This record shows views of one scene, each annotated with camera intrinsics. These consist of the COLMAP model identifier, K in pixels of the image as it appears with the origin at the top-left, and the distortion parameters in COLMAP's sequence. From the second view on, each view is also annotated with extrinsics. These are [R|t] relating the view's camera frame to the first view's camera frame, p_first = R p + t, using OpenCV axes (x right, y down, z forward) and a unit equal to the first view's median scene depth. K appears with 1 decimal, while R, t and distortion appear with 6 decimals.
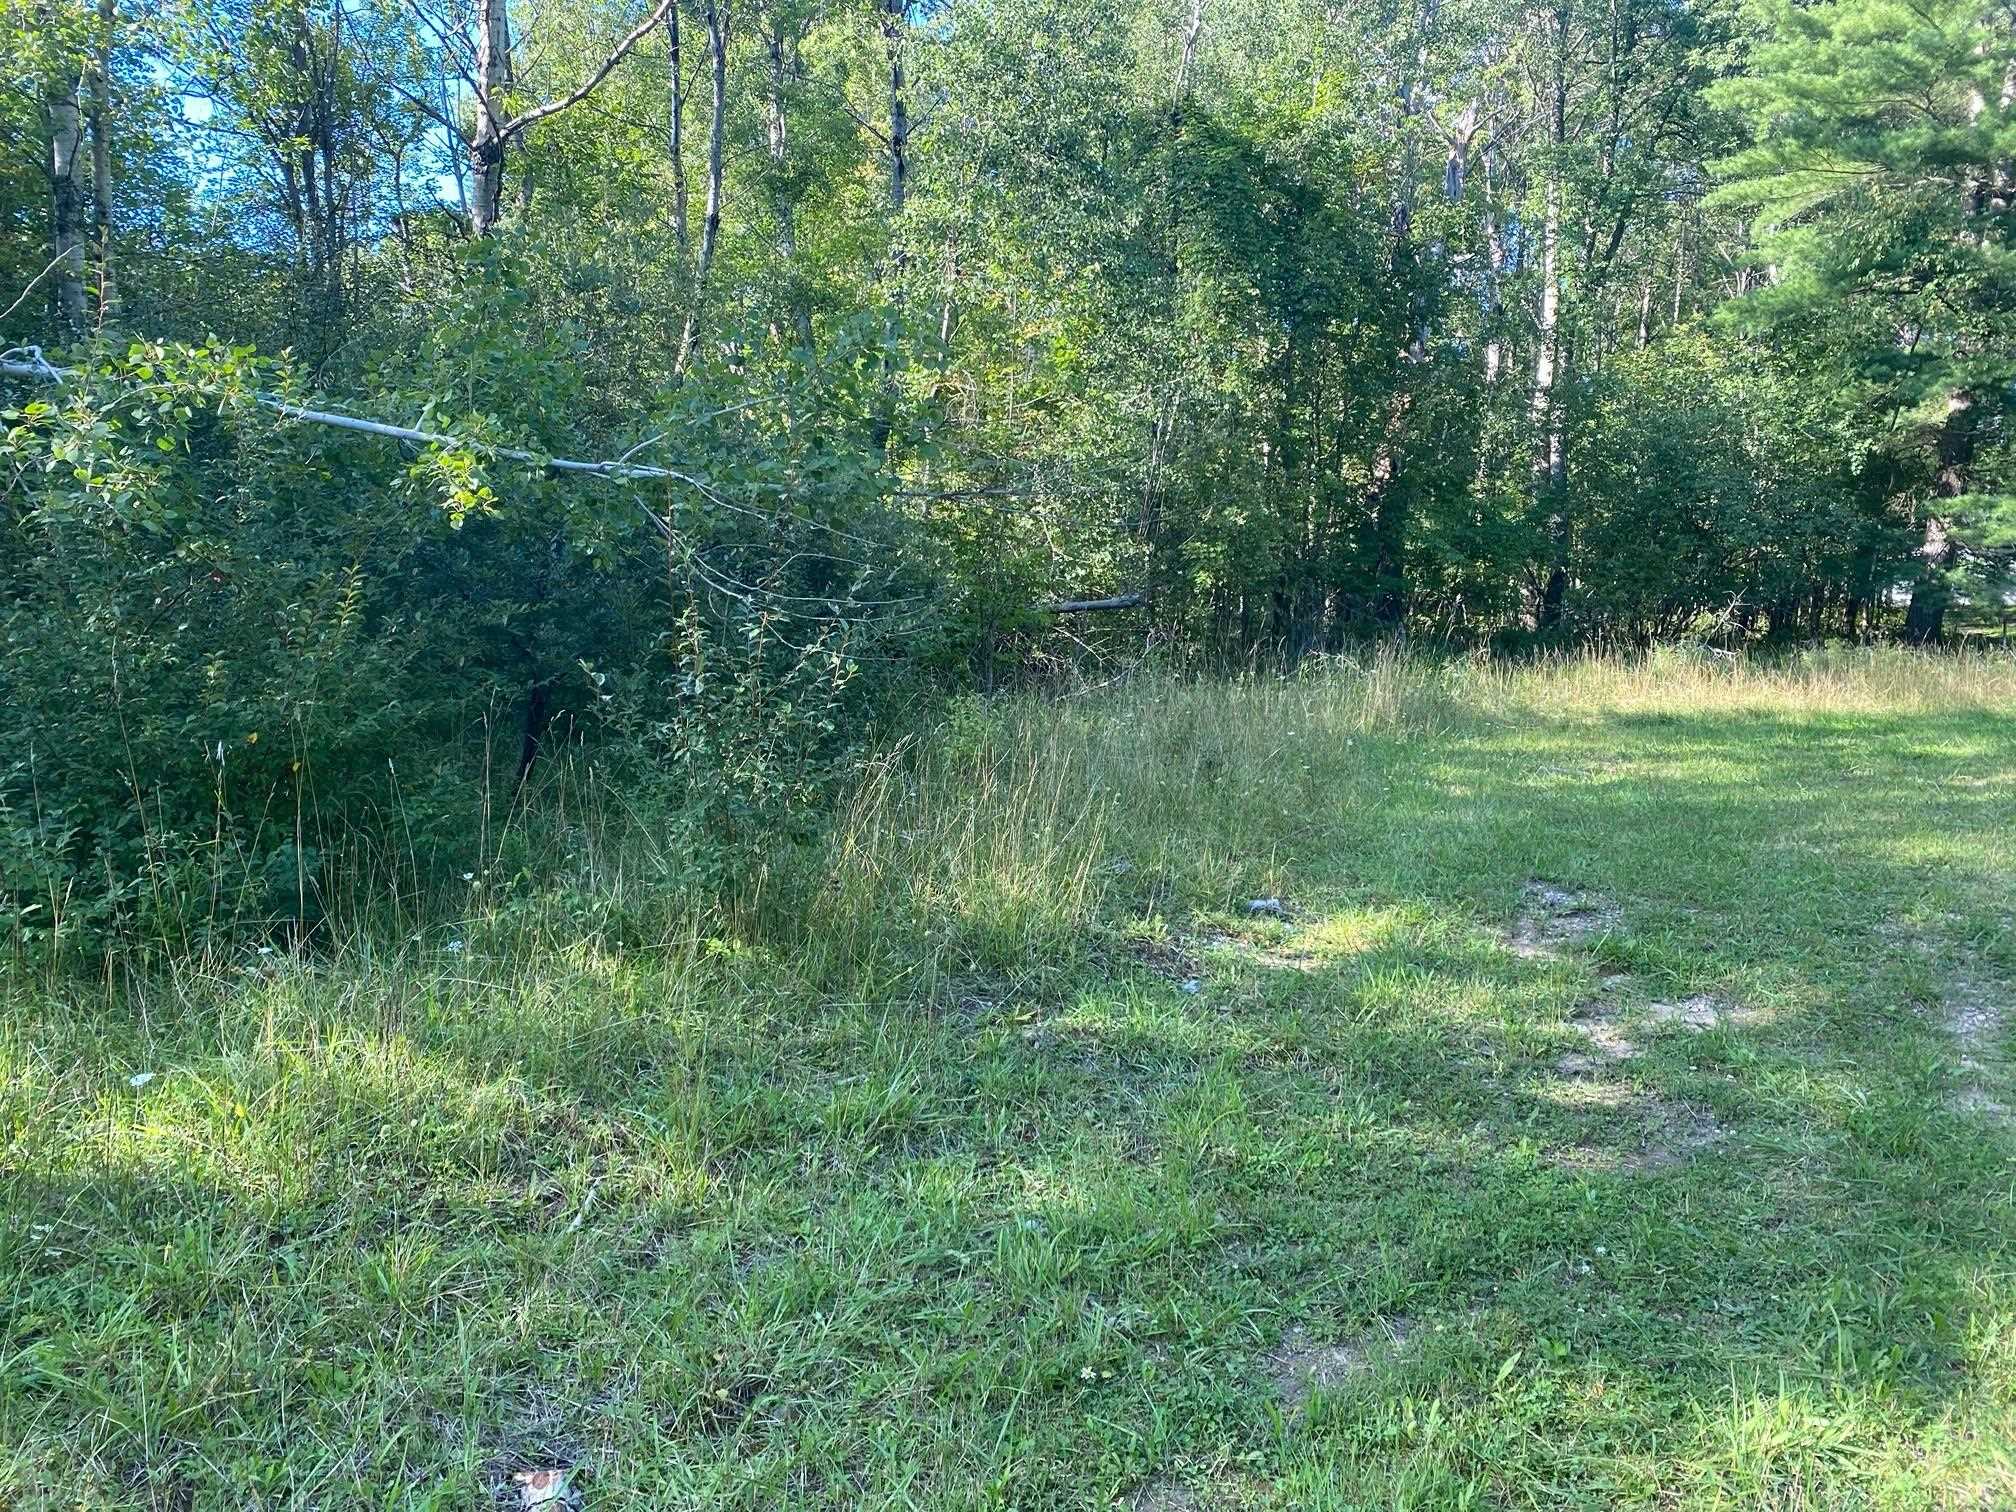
lens RADIAL K [[1560.5, 0, 1006.4], [0, 1560.5, 736.6], [0, 0, 1]] dist [0.047623, -0.053059]
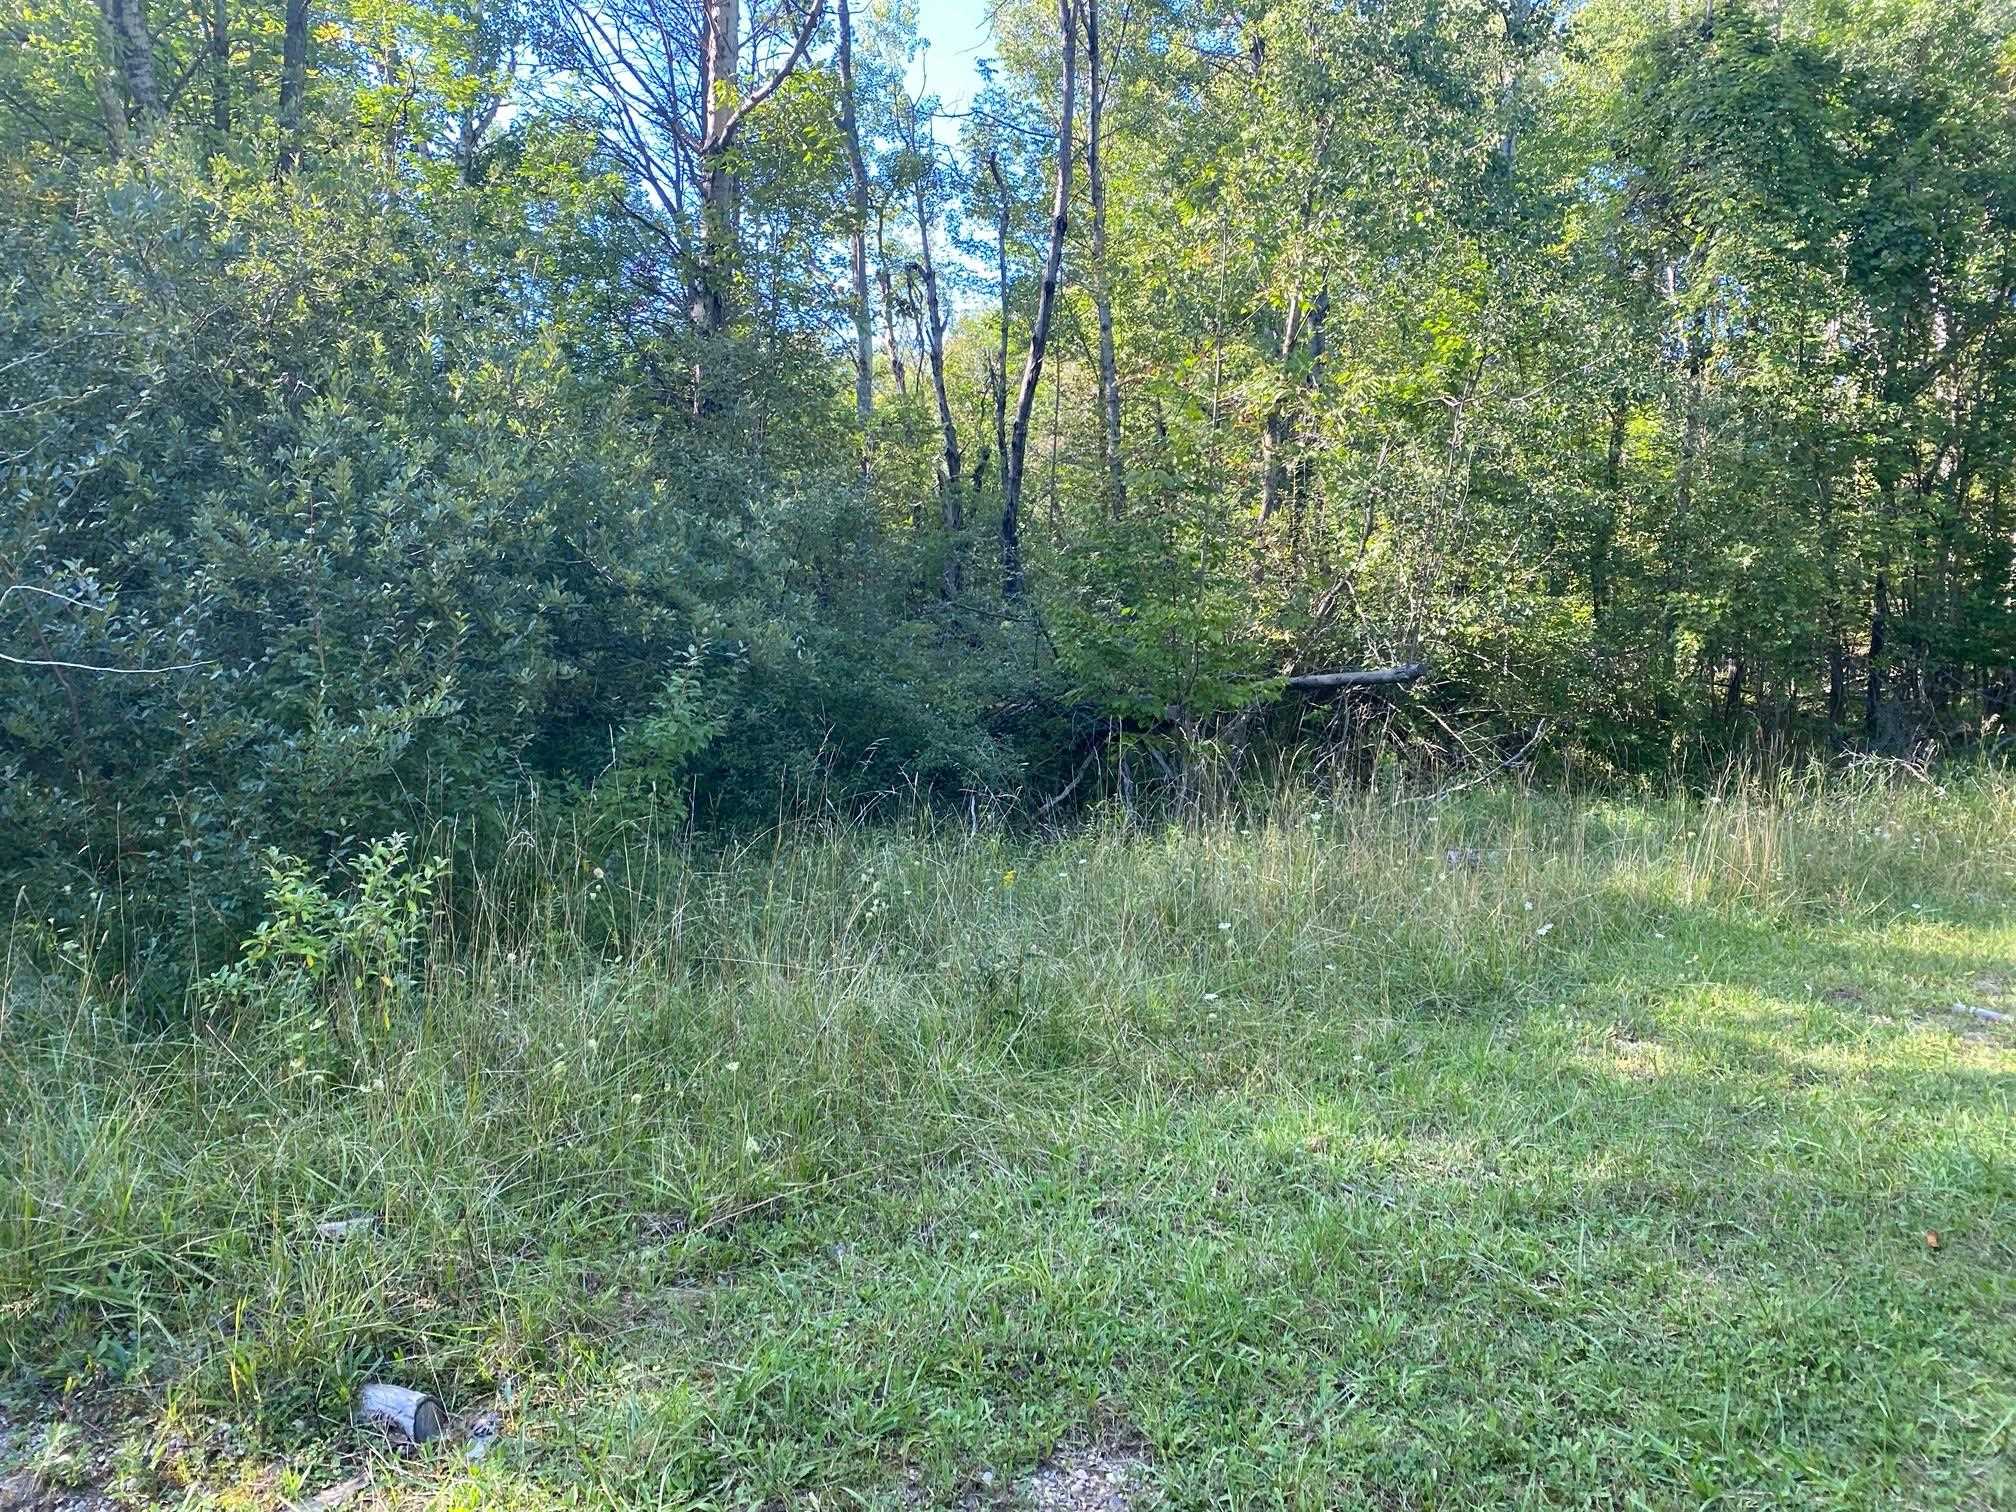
lens RADIAL K [[1560.5, 0, 987.3], [0, 1560.5, 747.9], [0, 0, 1]] dist [0.047623, -0.053059]
pose [[0.899419, 0.041973, -0.435068, 0.509943], [-0.054842, 0.998349, -0.017061, -0.073307], [0.433633, 0.039205, 0.900236, 0.678452]]
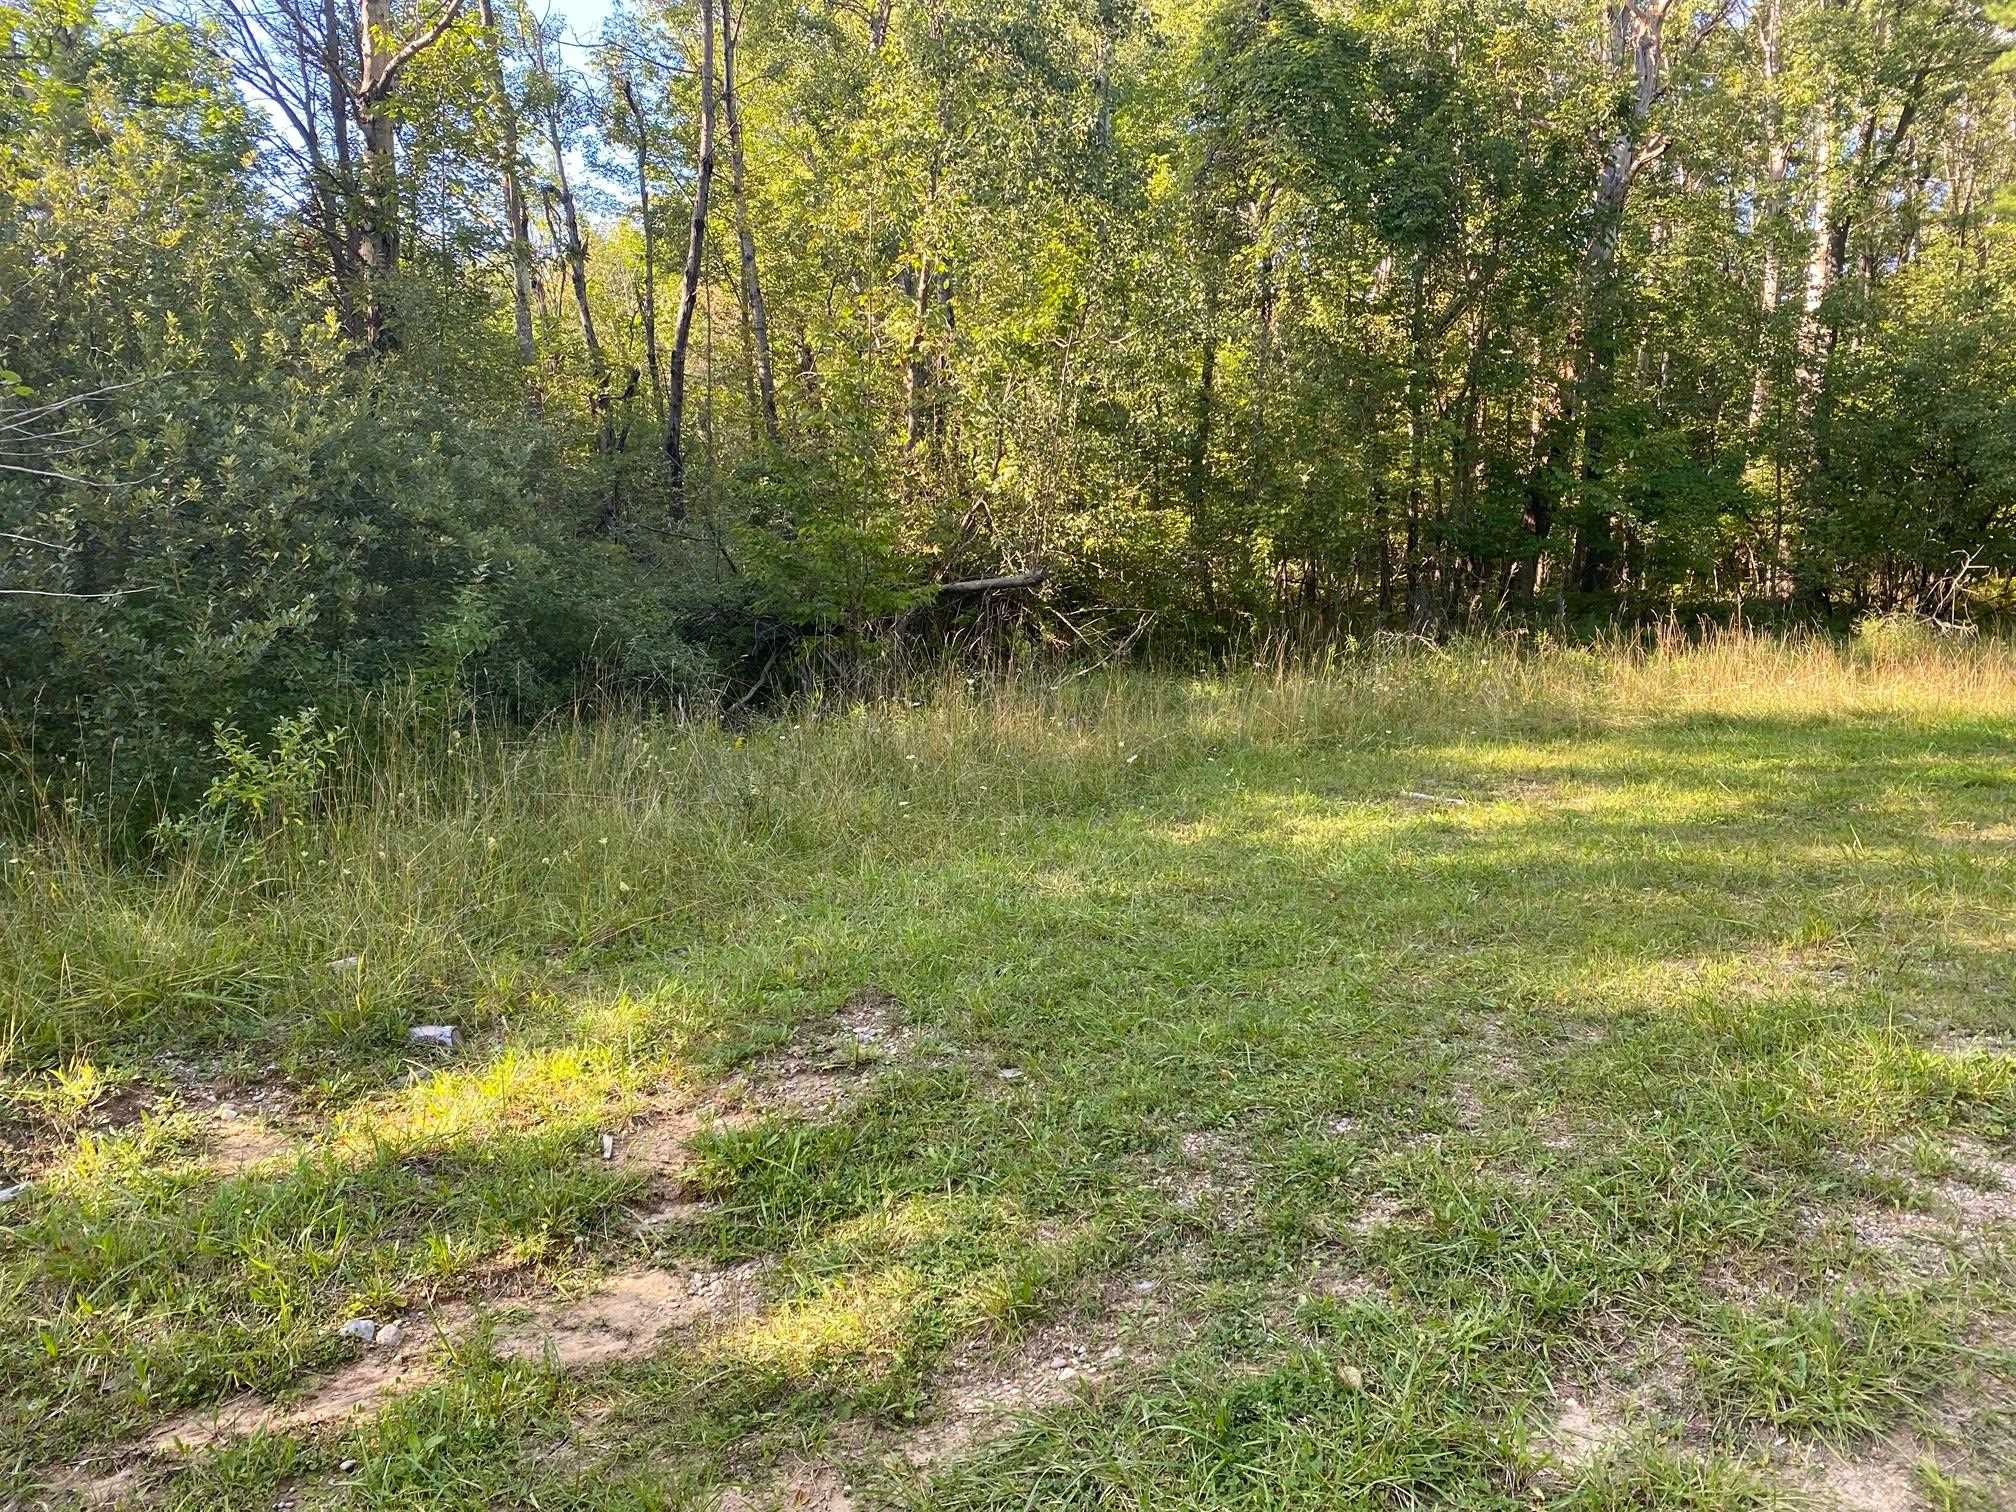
lens RADIAL K [[1560.5, 0, 993.5], [0, 1560.5, 770.7], [0, 0, 1]] dist [0.047623, -0.053059]
pose [[0.975430, 0.017239, -0.219634, 0.578495], [-0.007987, 0.999045, 0.042947, -0.042882], [0.220164, -0.040138, 0.974637, 0.384911]]
